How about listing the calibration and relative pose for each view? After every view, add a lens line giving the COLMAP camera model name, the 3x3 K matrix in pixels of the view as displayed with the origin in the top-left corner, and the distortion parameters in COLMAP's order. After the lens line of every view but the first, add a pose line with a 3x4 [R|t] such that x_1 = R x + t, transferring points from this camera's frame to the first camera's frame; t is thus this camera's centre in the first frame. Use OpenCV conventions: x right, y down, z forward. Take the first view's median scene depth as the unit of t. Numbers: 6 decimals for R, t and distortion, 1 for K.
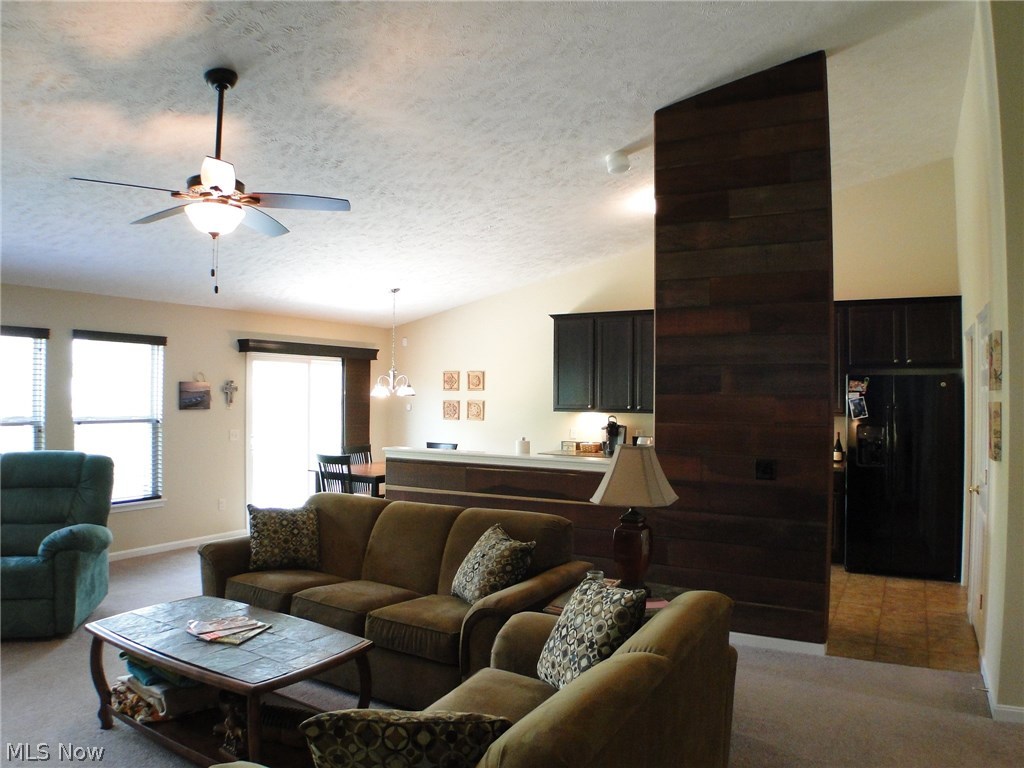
lens RADIAL K [[714.9, 0, 532.7], [0, 714.9, 382.4], [0, 0, 1]] dist [-0.126111, 0.028334]
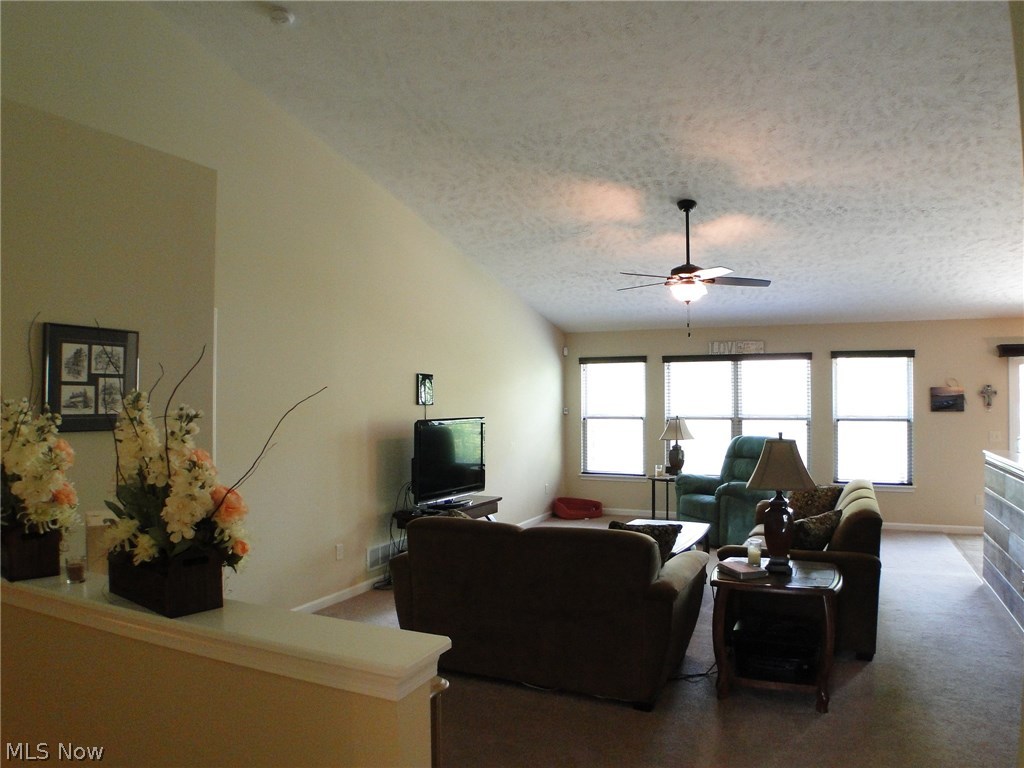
lens RADIAL K [[714.9, 0, 532.7], [0, 714.9, 382.4], [0, 0, 1]] dist [-0.126111, 0.028334]
pose [[0.087821, -0.019606, -0.995943, 0.552912], [0.017967, 0.999675, -0.018096, -0.000304], [0.995974, -0.016305, 0.088144, 0.226214]]
